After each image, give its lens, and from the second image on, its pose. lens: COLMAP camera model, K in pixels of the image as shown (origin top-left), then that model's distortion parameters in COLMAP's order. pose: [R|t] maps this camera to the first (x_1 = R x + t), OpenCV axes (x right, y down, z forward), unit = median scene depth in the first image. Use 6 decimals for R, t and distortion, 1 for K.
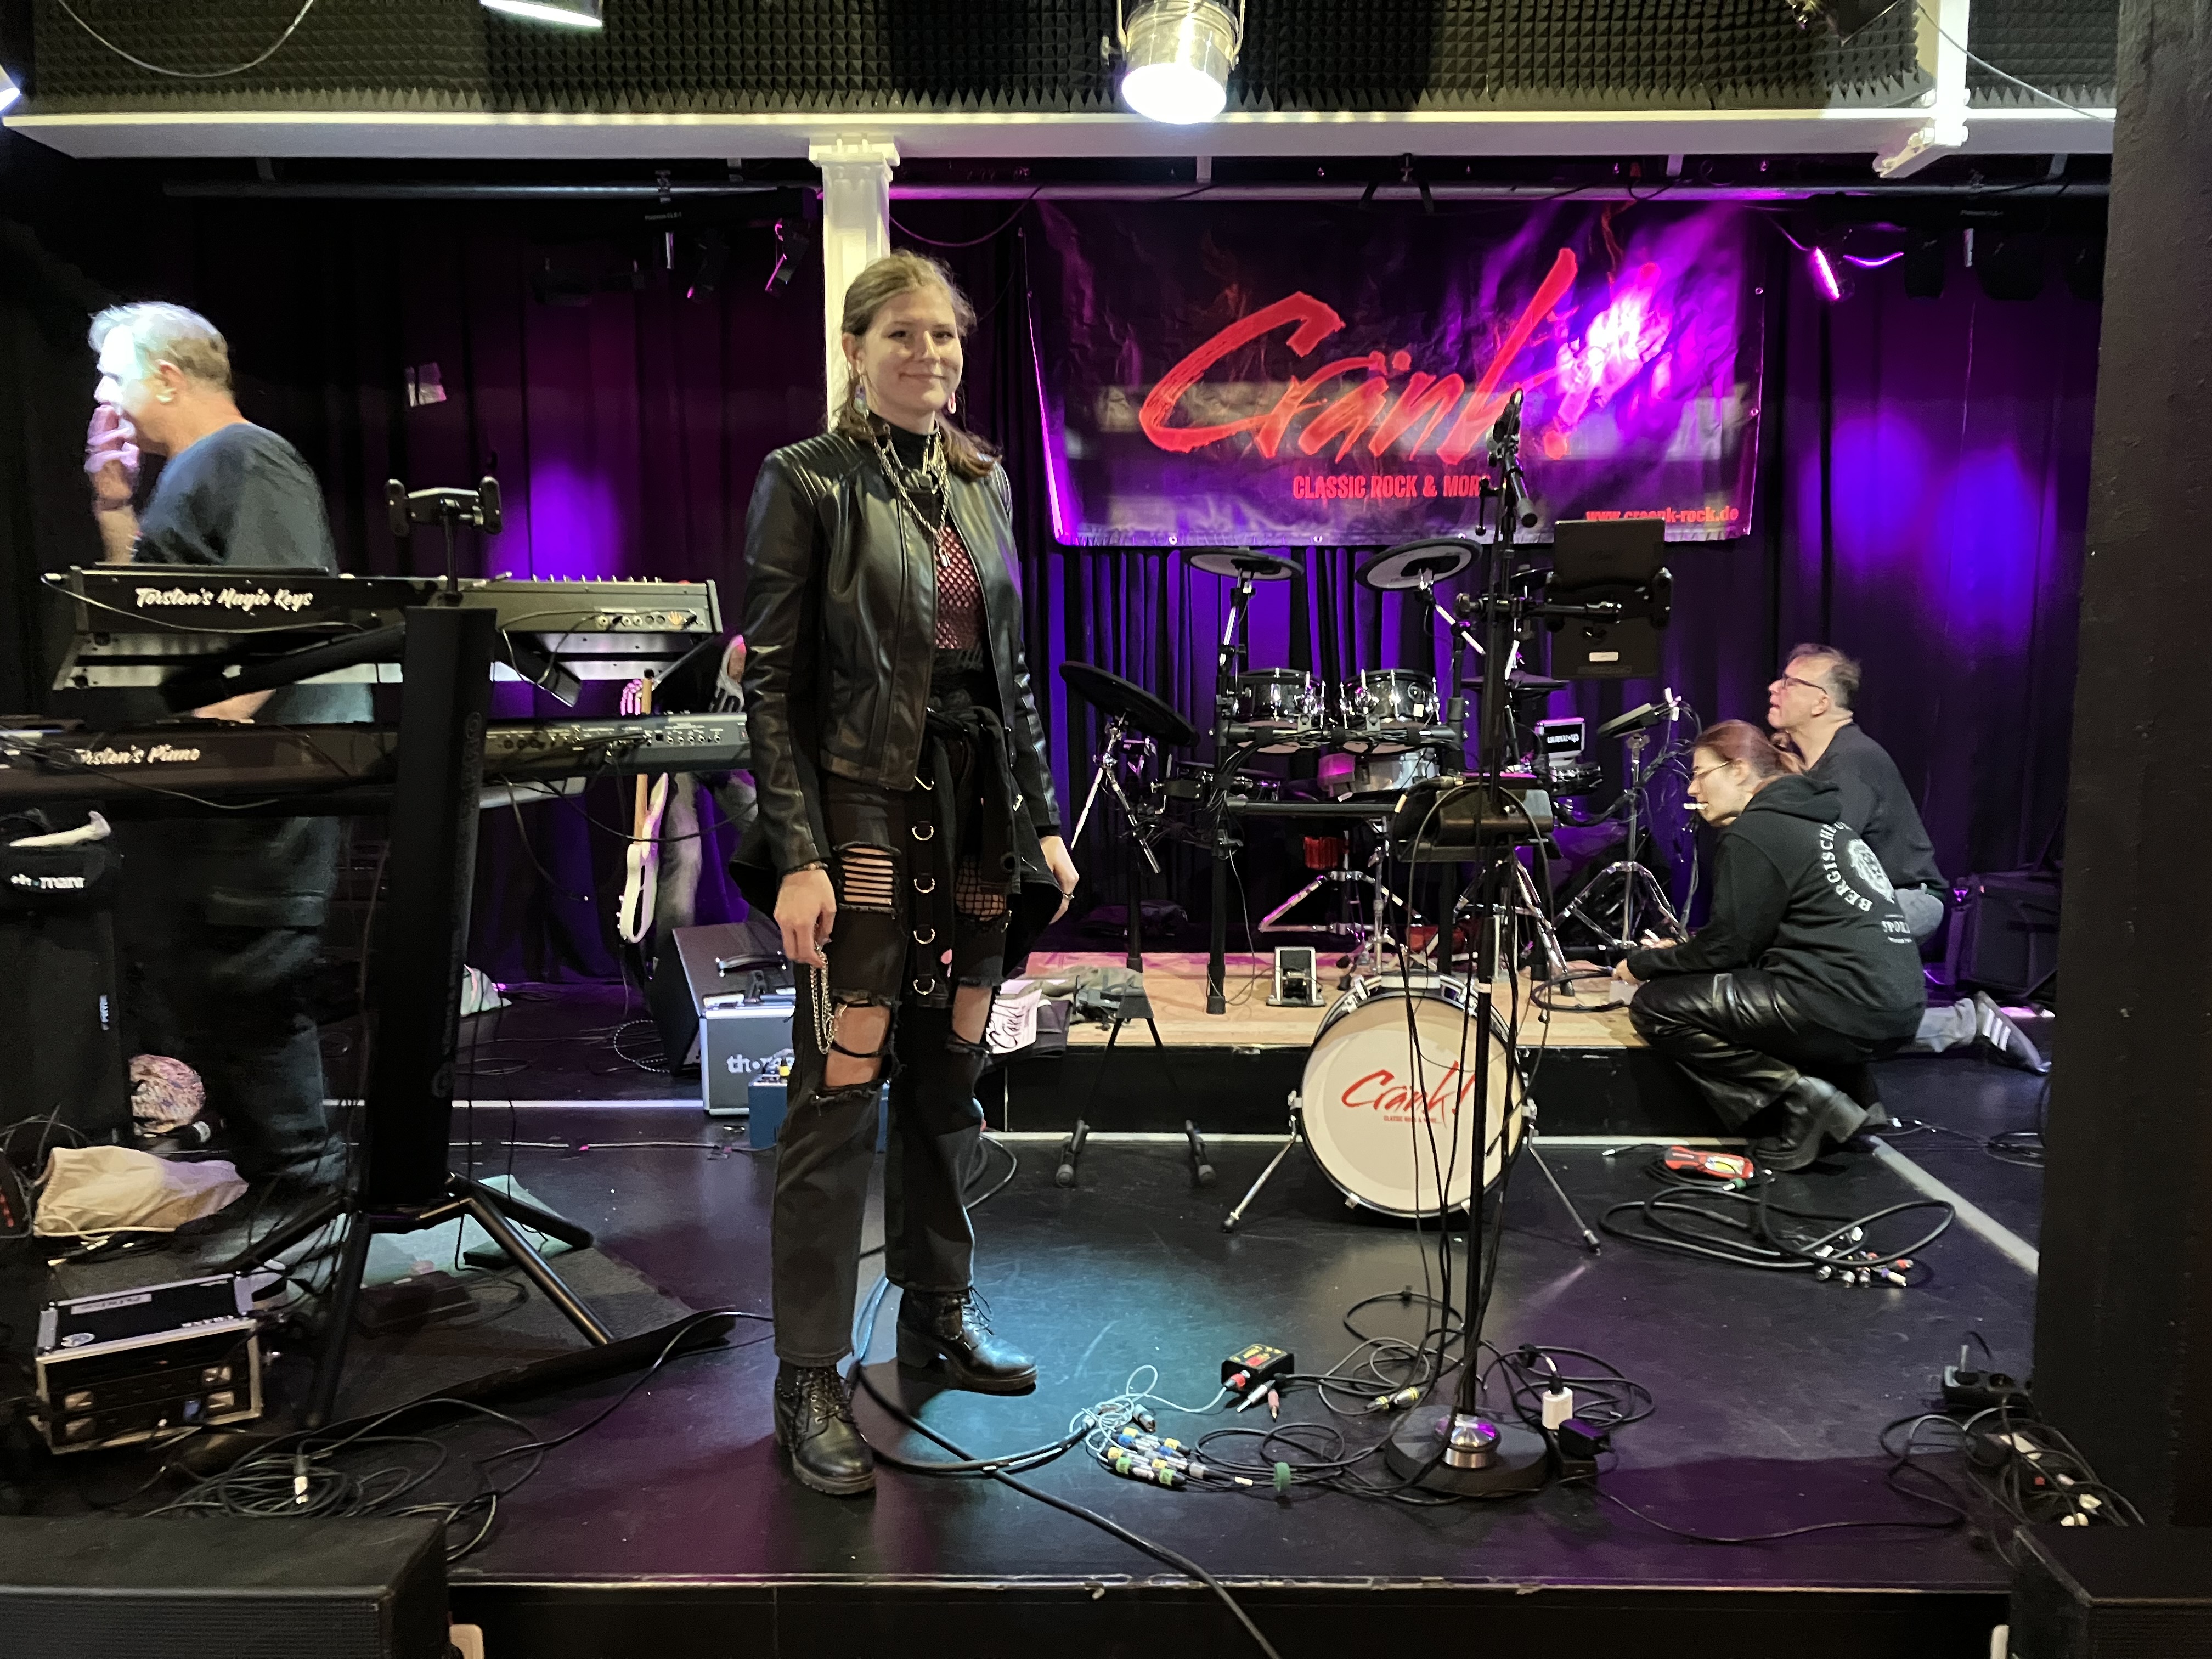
lens RADIAL K [[1806.9, 0, 1109.3], [0, 1806.9, 827.9], [0, 0, 1]] dist [0.010030, 0.002683]
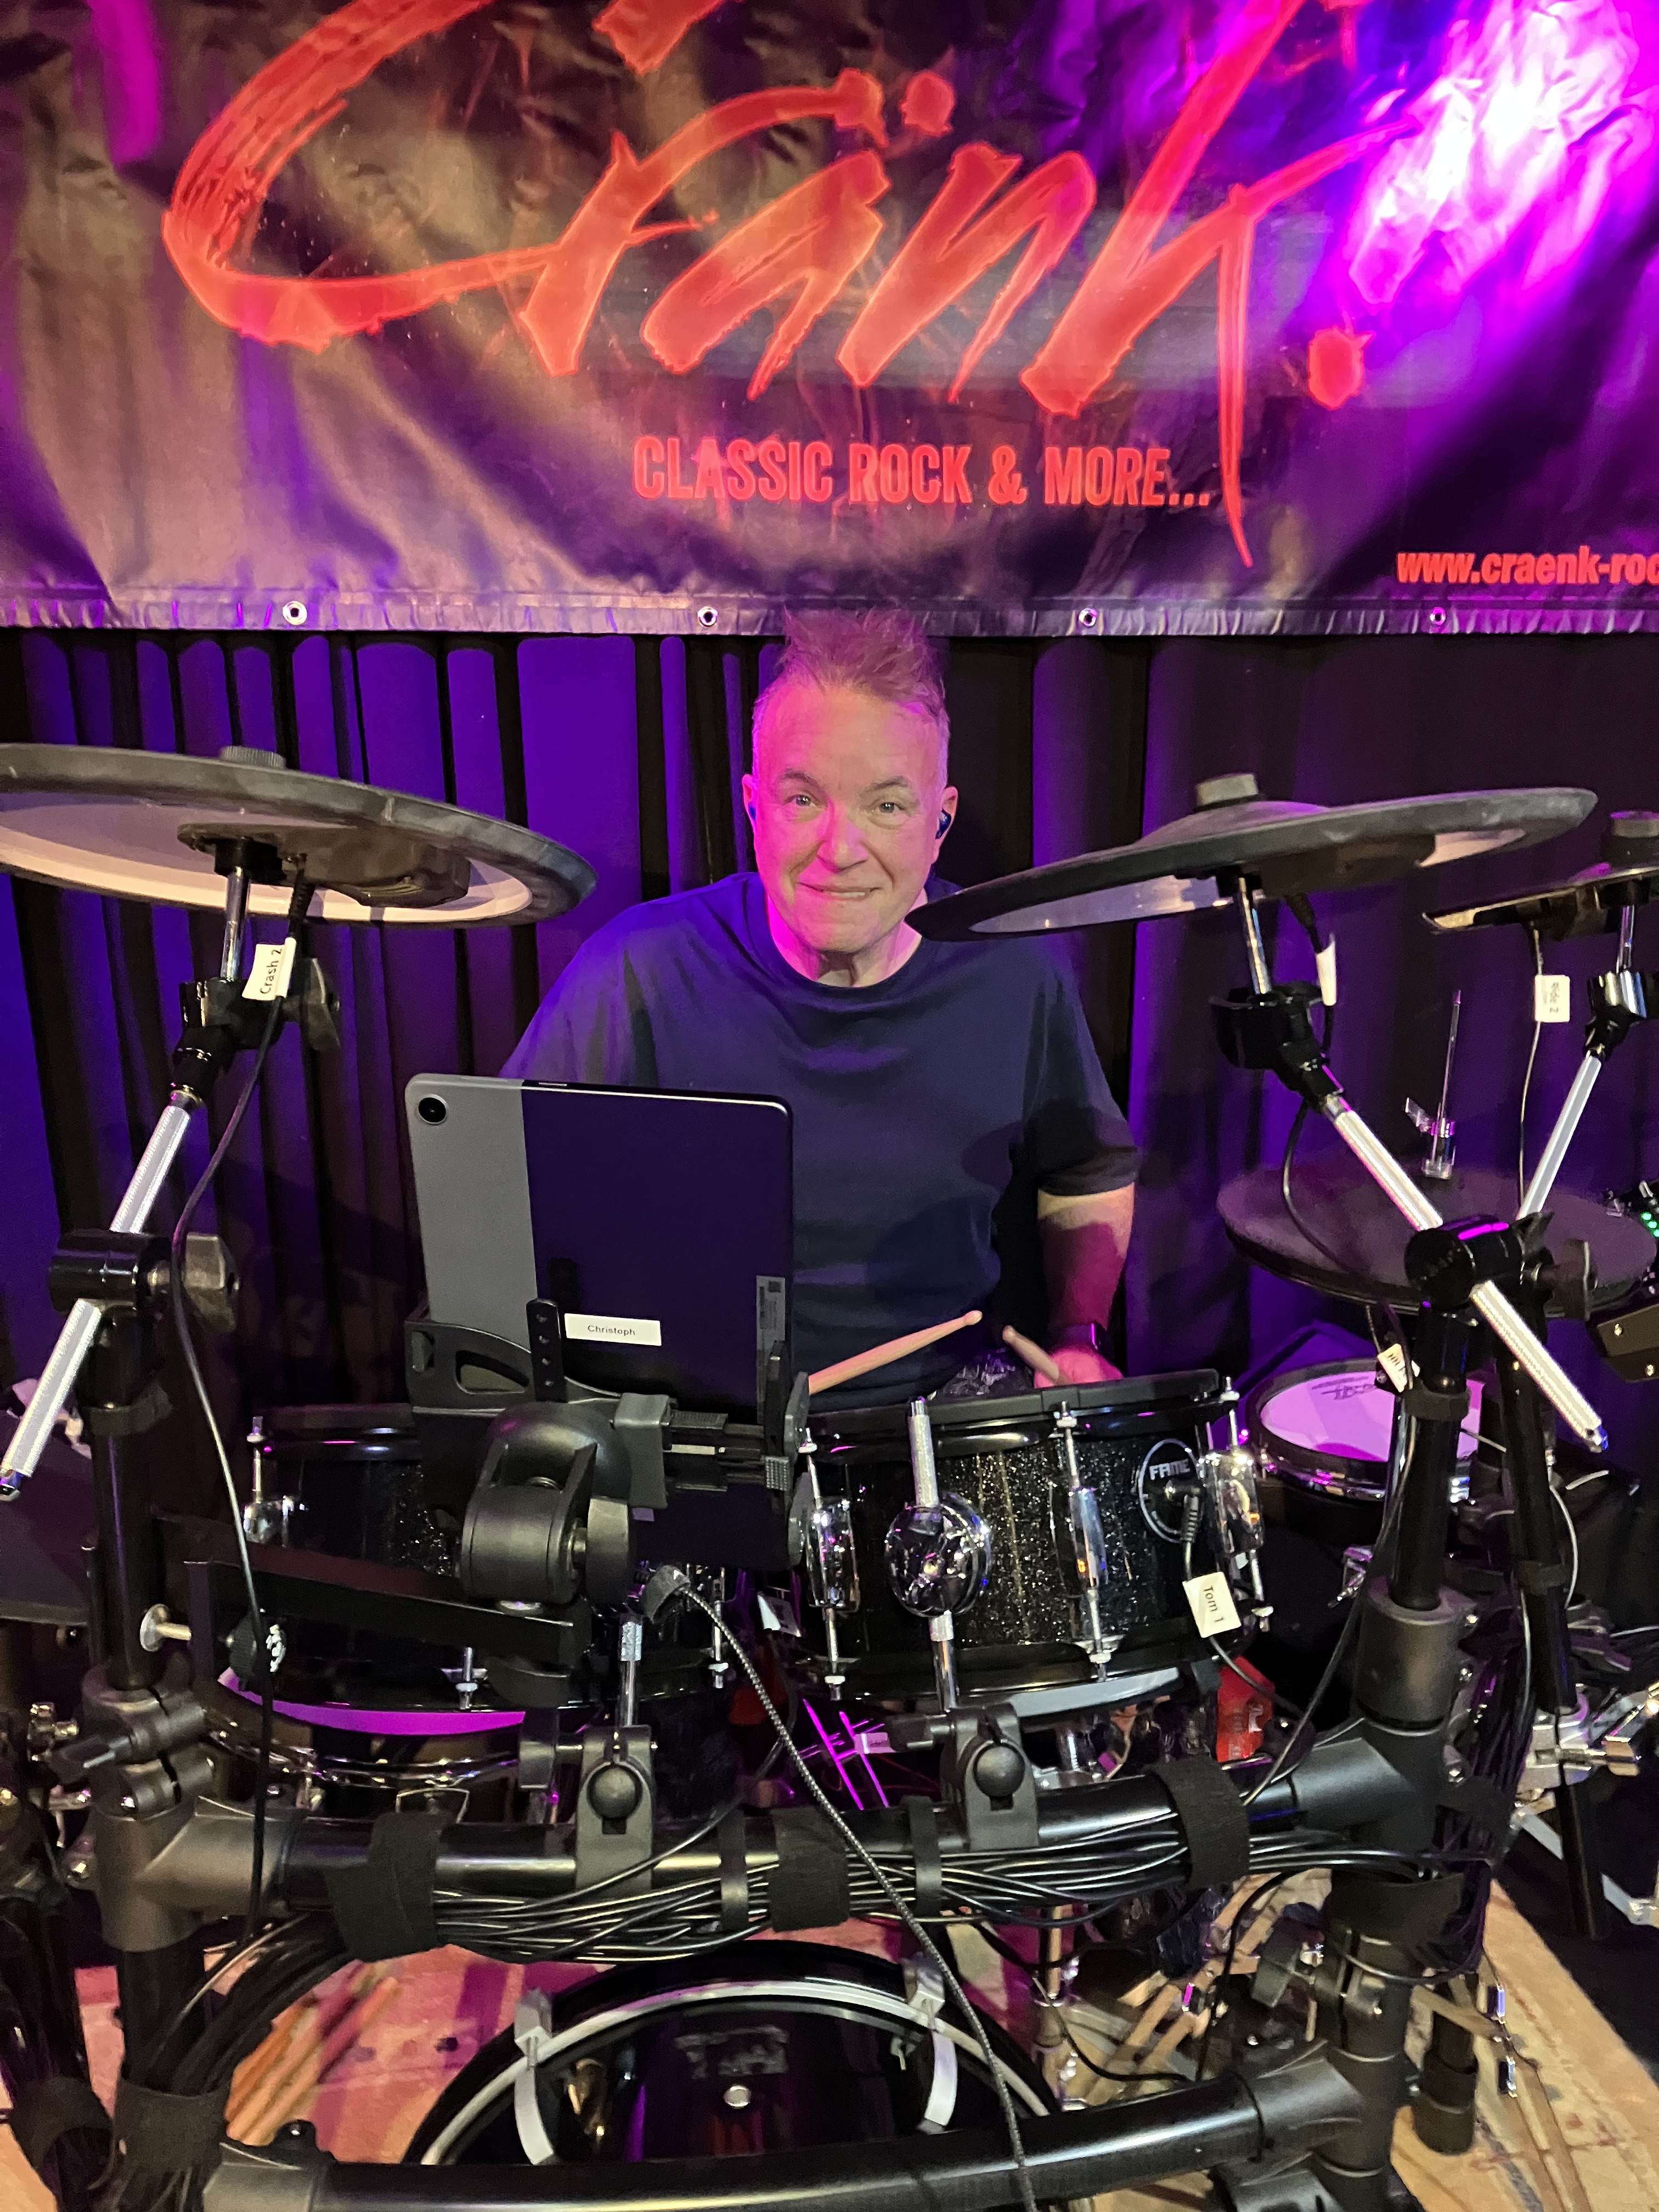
lens RADIAL K [[1806.9, 0, 829.7], [0, 1806.9, 1107.1], [0, 0, 1]] dist [0.010030, 0.002683]
pose [[0.975454, -0.042181, 0.216125, 0.057670], [0.019110, 0.993995, 0.107743, -0.101687], [-0.219372, -0.100968, 0.970403, 0.638467]]
